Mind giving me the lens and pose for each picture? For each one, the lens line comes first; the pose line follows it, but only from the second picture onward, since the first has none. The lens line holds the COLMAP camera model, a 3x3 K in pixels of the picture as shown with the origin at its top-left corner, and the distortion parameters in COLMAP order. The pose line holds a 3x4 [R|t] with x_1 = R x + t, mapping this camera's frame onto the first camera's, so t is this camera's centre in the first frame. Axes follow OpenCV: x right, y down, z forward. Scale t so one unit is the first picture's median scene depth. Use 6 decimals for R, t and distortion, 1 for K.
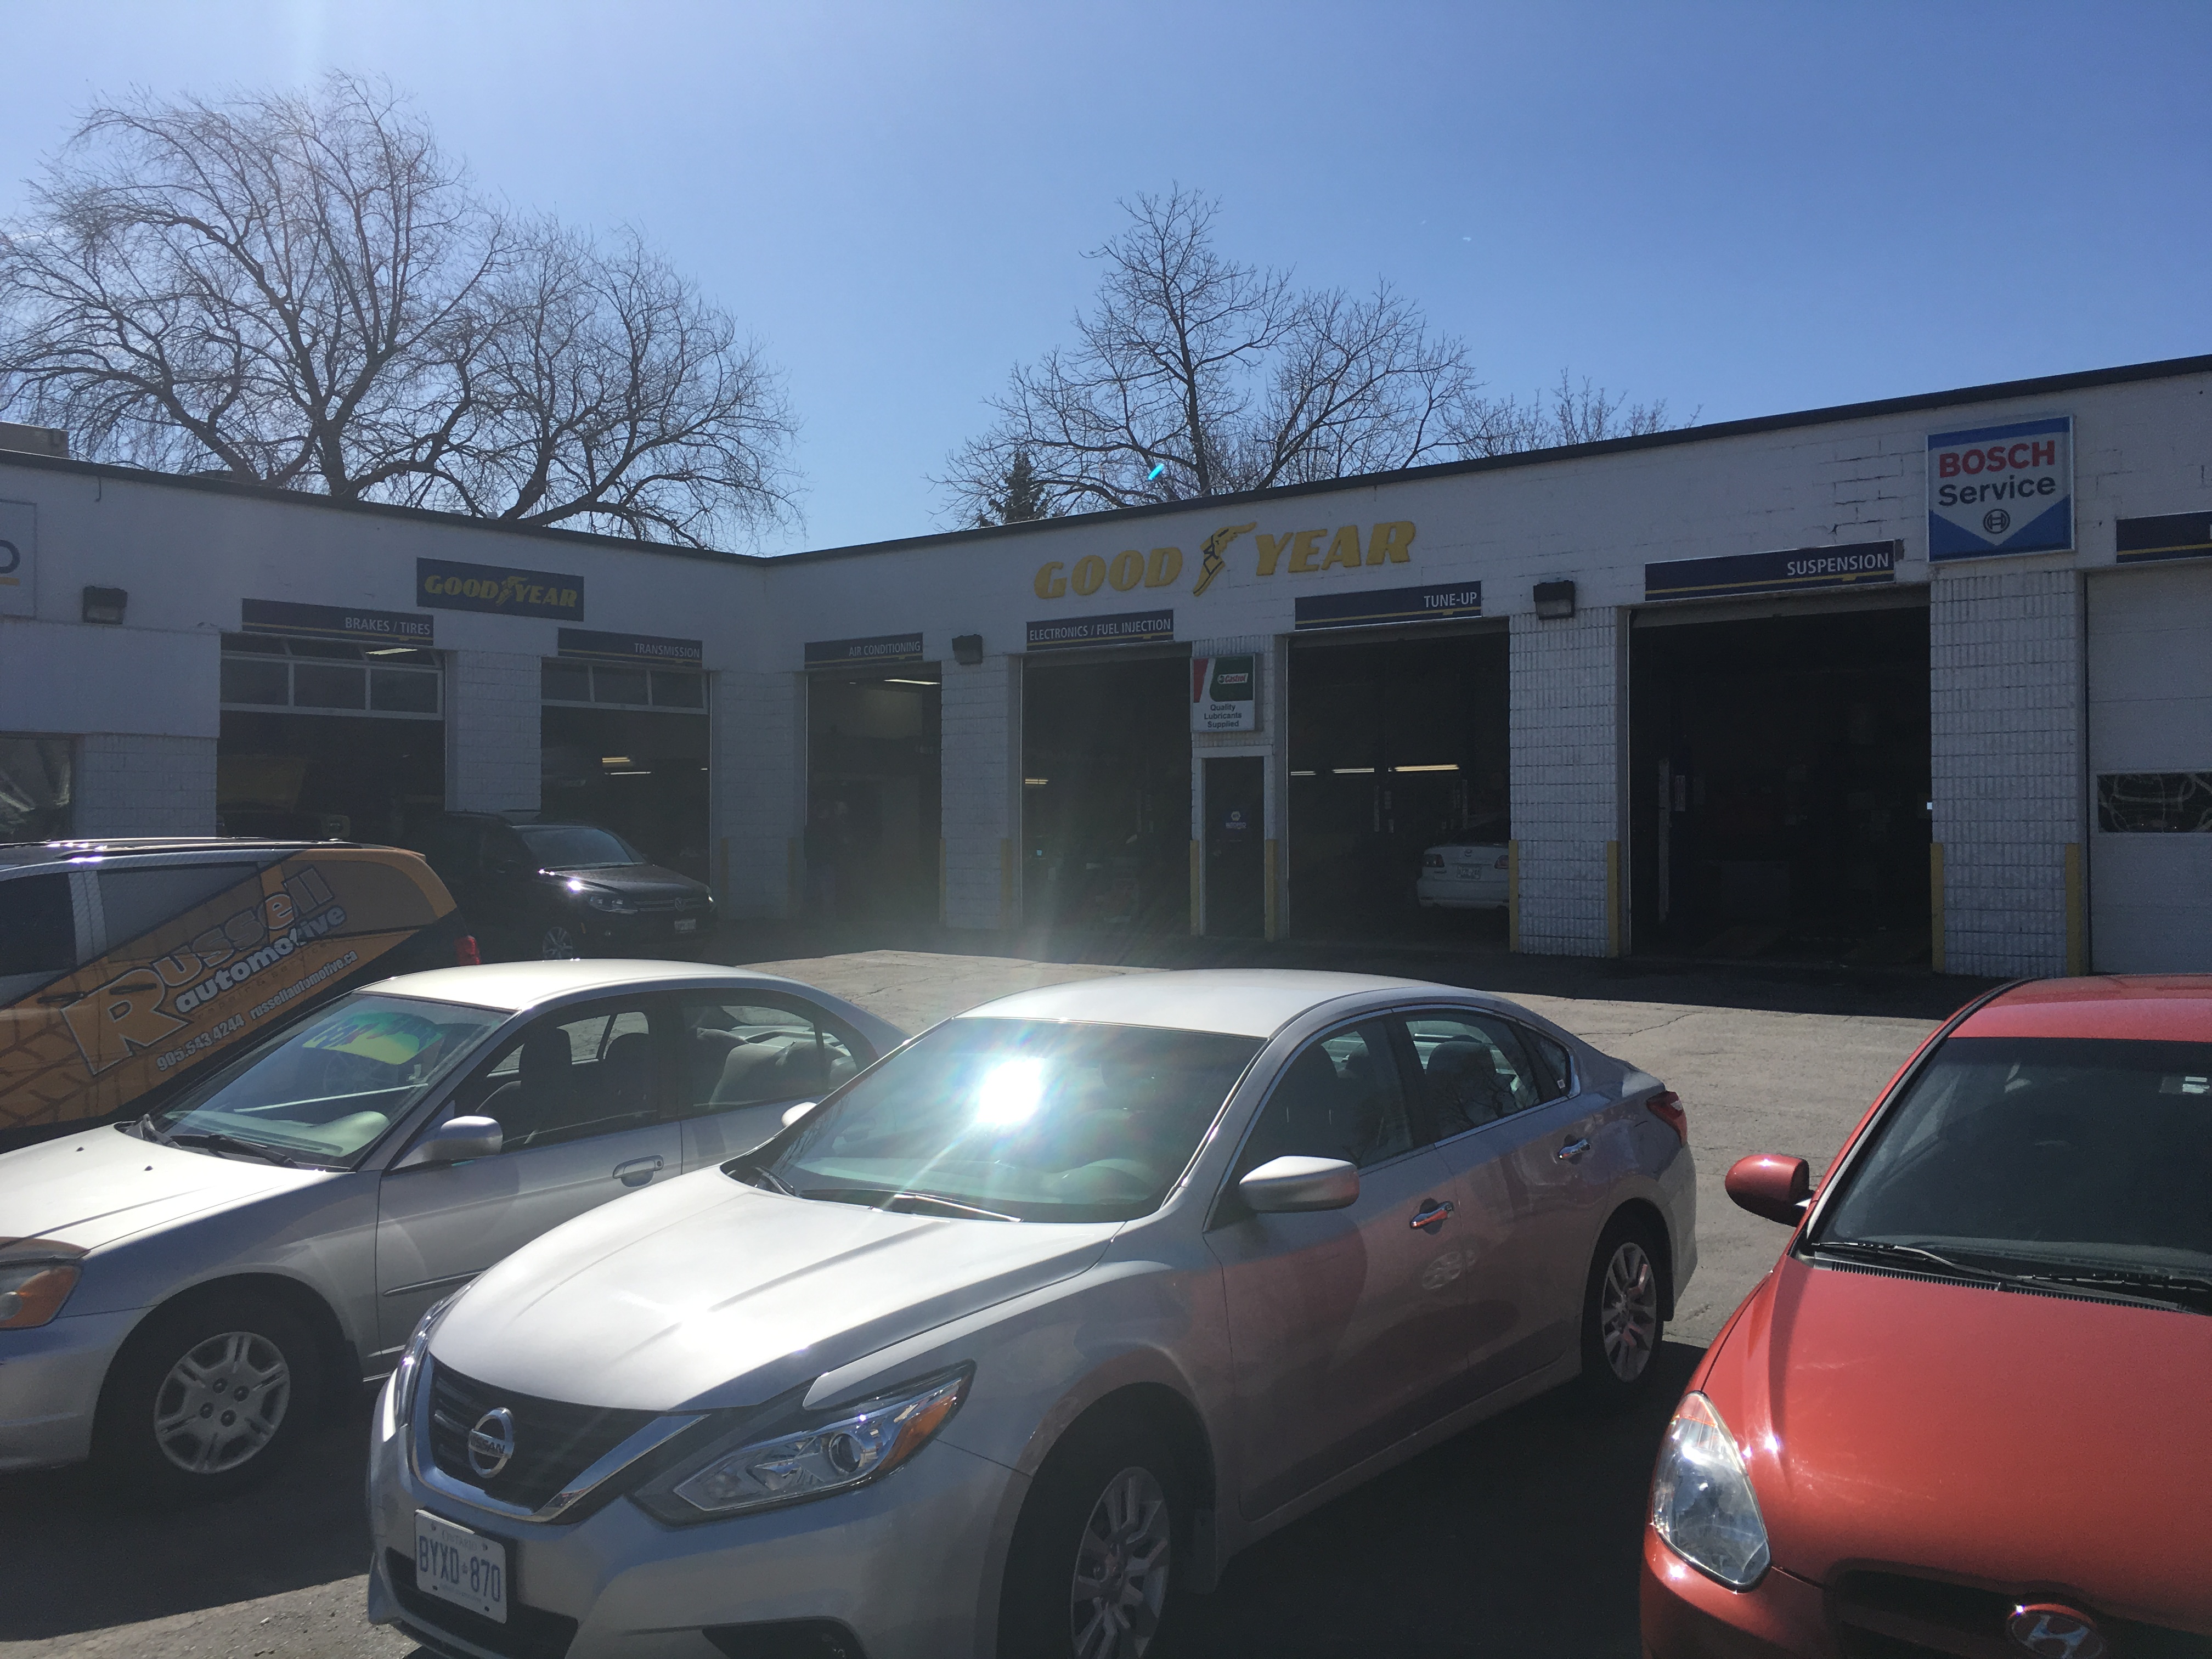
lens RADIAL K [[1864.3, 0, 1105.0], [0, 1864.3, 820.1], [0, 0, 1]] dist [0.066459, -0.084852]
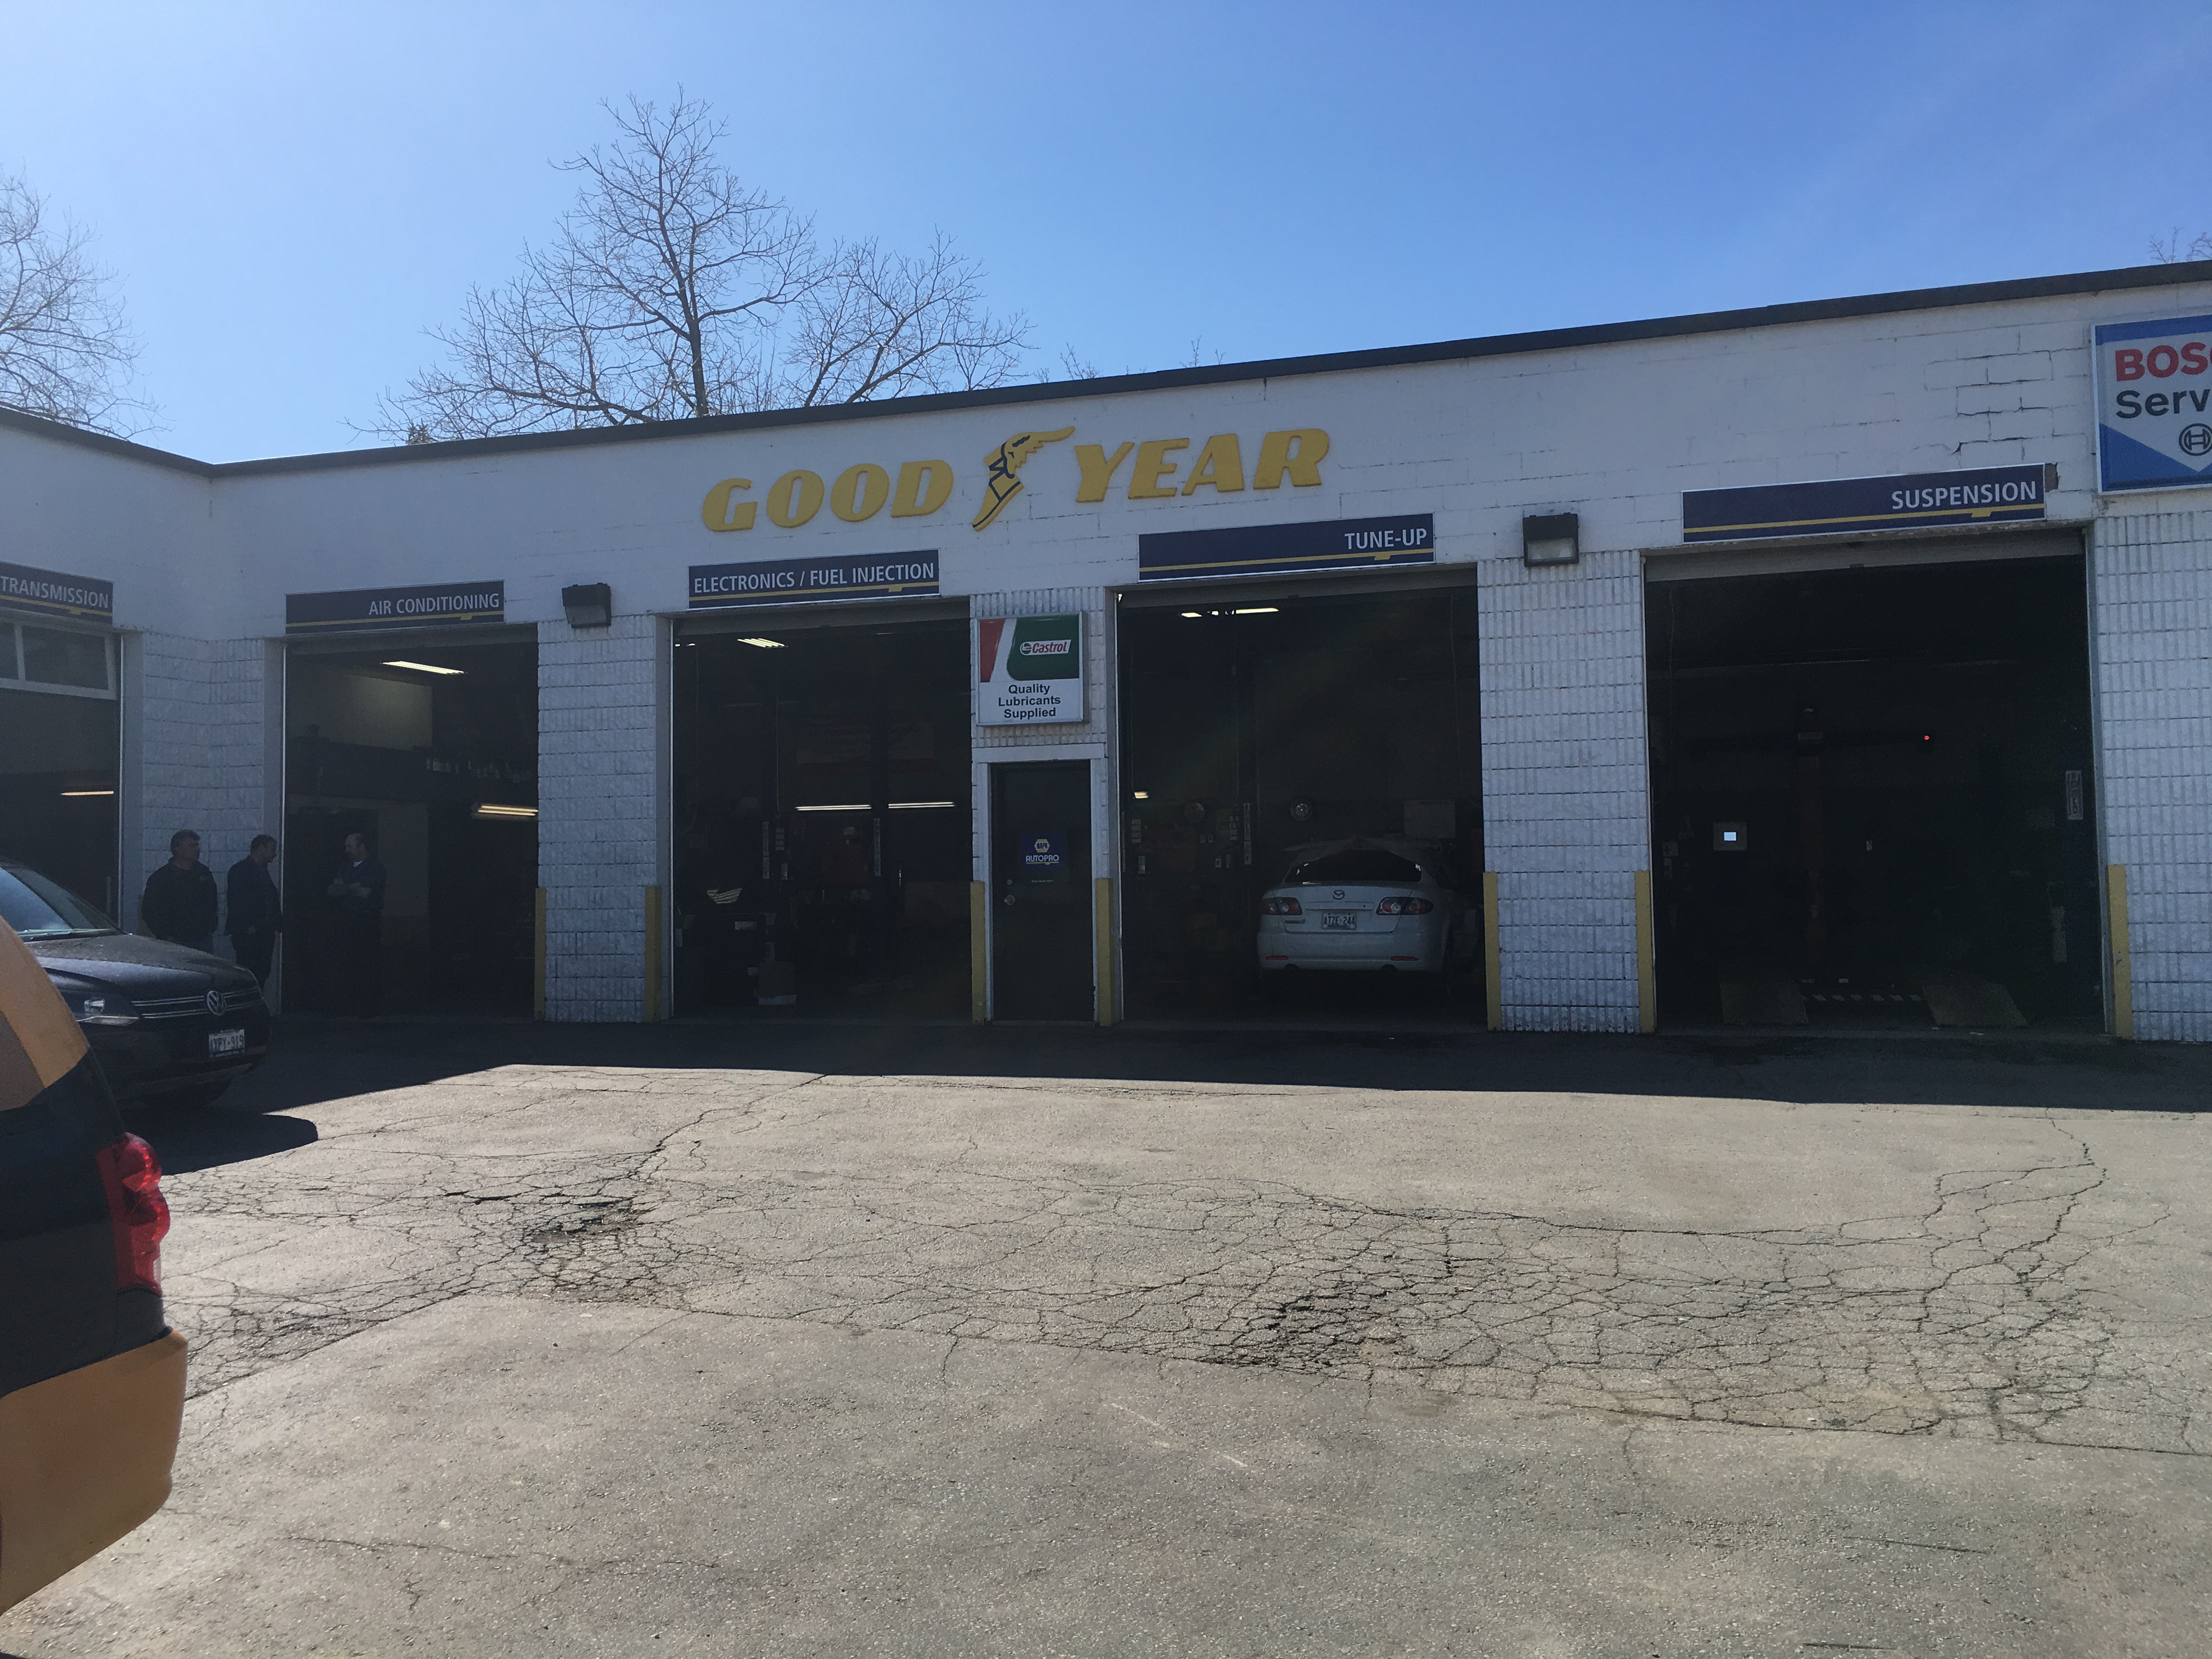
lens RADIAL K [[1864.3, 0, 1105.0], [0, 1864.3, 820.1], [0, 0, 1]] dist [0.066459, -0.084852]
pose [[0.931038, 0.001127, 0.364920, -0.155176], [0.011917, 0.999368, -0.033490, 0.011004], [-0.364727, 0.035530, 0.930436, 0.329567]]
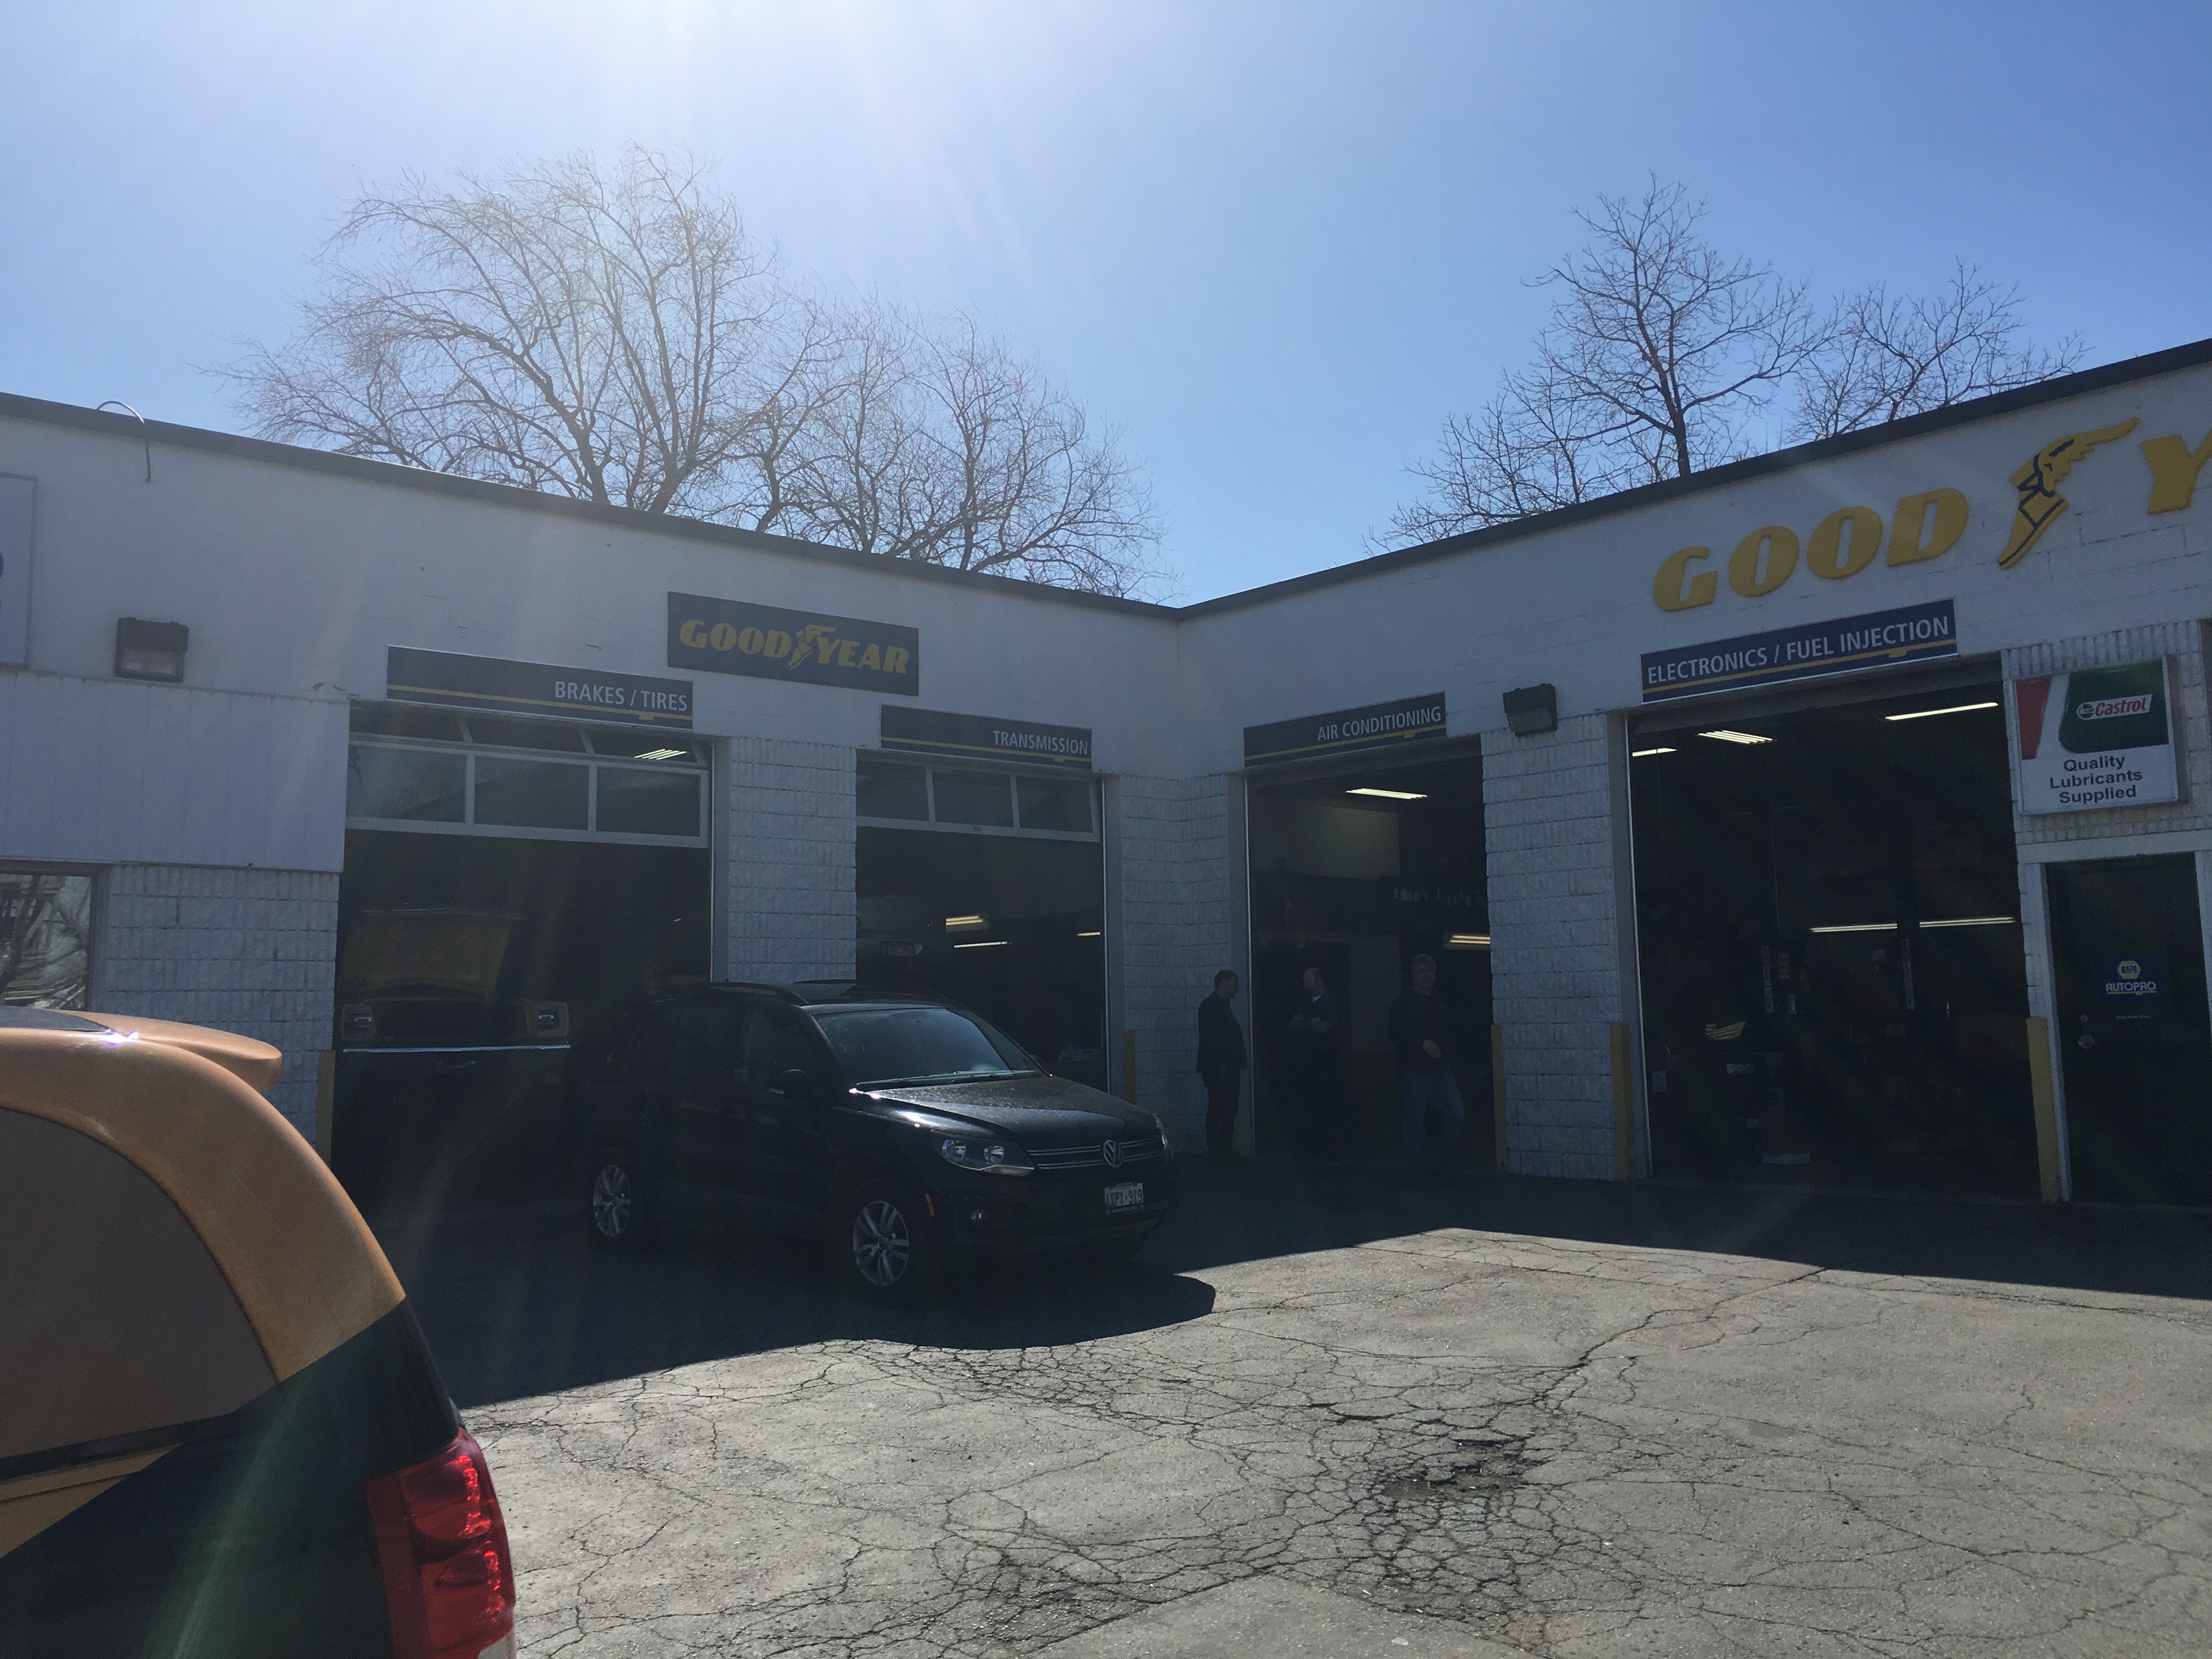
lens RADIAL K [[1868.7, 0, 1103.0], [0, 1868.7, 797.3], [0, 0, 1]] dist [0.075302, -0.089019]
pose [[0.986024, -0.035430, -0.162794, -0.119587], [0.015600, 0.992468, -0.121509, 0.009154], [0.165872, 0.117271, 0.979150, 0.409068]]
